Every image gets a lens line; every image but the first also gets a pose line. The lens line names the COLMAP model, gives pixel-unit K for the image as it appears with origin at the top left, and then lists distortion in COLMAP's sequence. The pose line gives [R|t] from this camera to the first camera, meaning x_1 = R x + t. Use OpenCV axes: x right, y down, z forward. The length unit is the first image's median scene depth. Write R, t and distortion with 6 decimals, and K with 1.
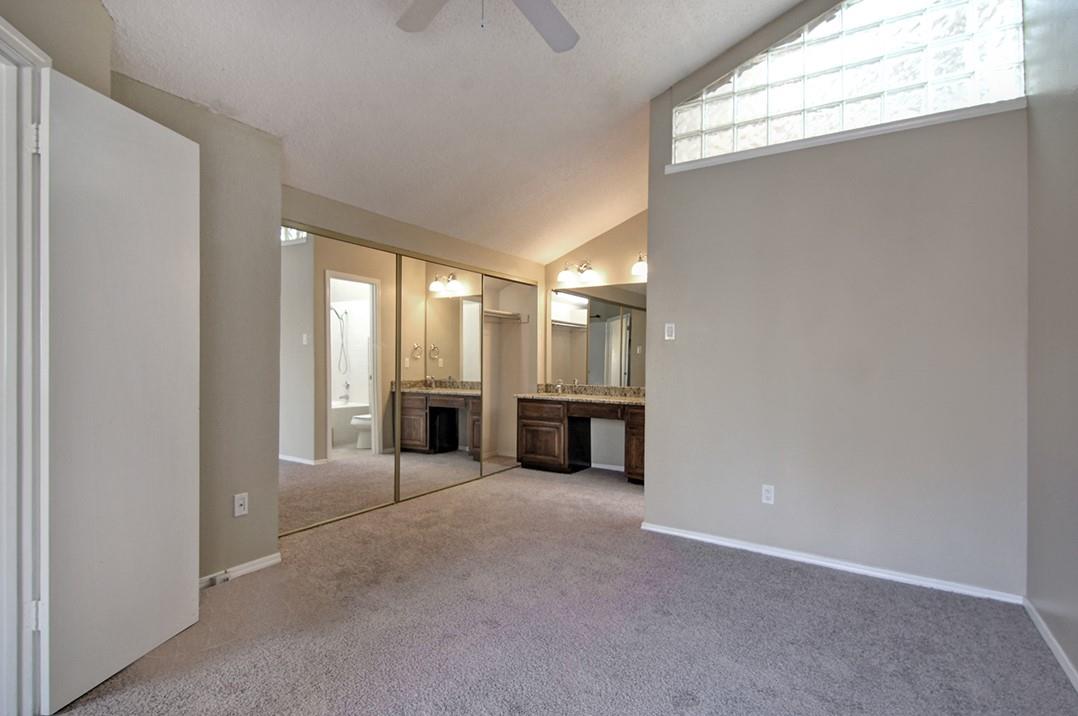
lens RADIAL K [[520.2, 0, 539.0], [0, 520.2, 358.0], [0, 0, 1]] dist [-0.015716, -0.000293]
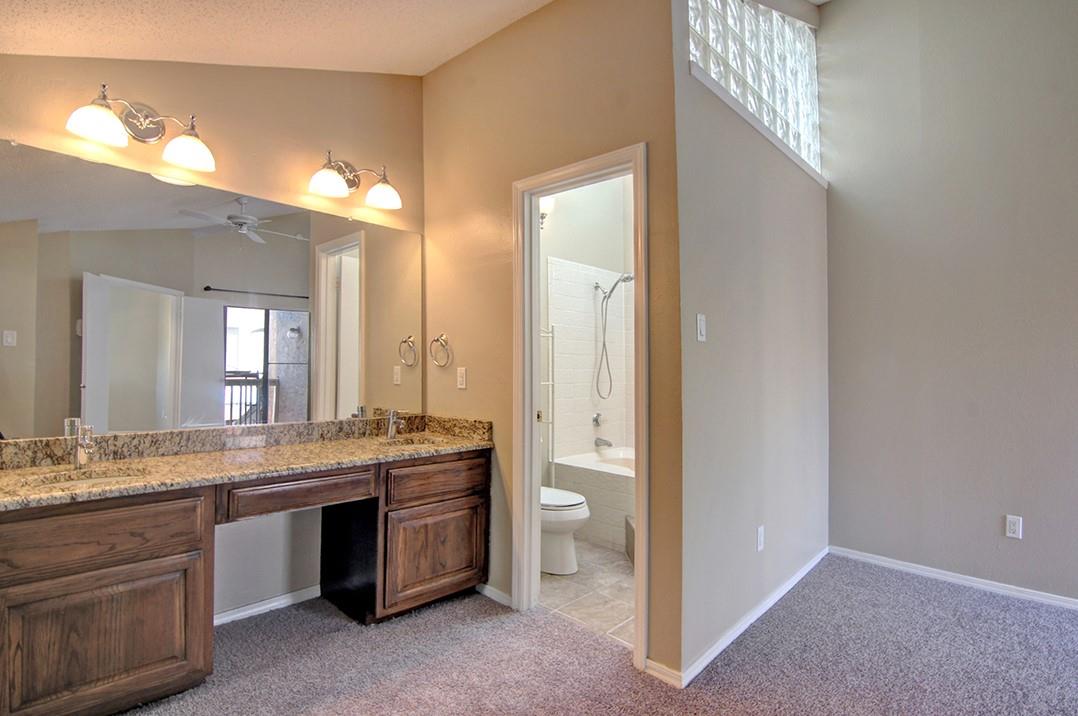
lens RADIAL K [[520.2, 0, 539.0], [0, 520.2, 358.0], [0, 0, 1]] dist [-0.015716, -0.000293]
pose [[0.182799, 0.009125, 0.983108, -0.247090], [-0.016242, 0.999848, -0.006260, -0.004835], [-0.983016, -0.014824, 0.182919, 0.691757]]
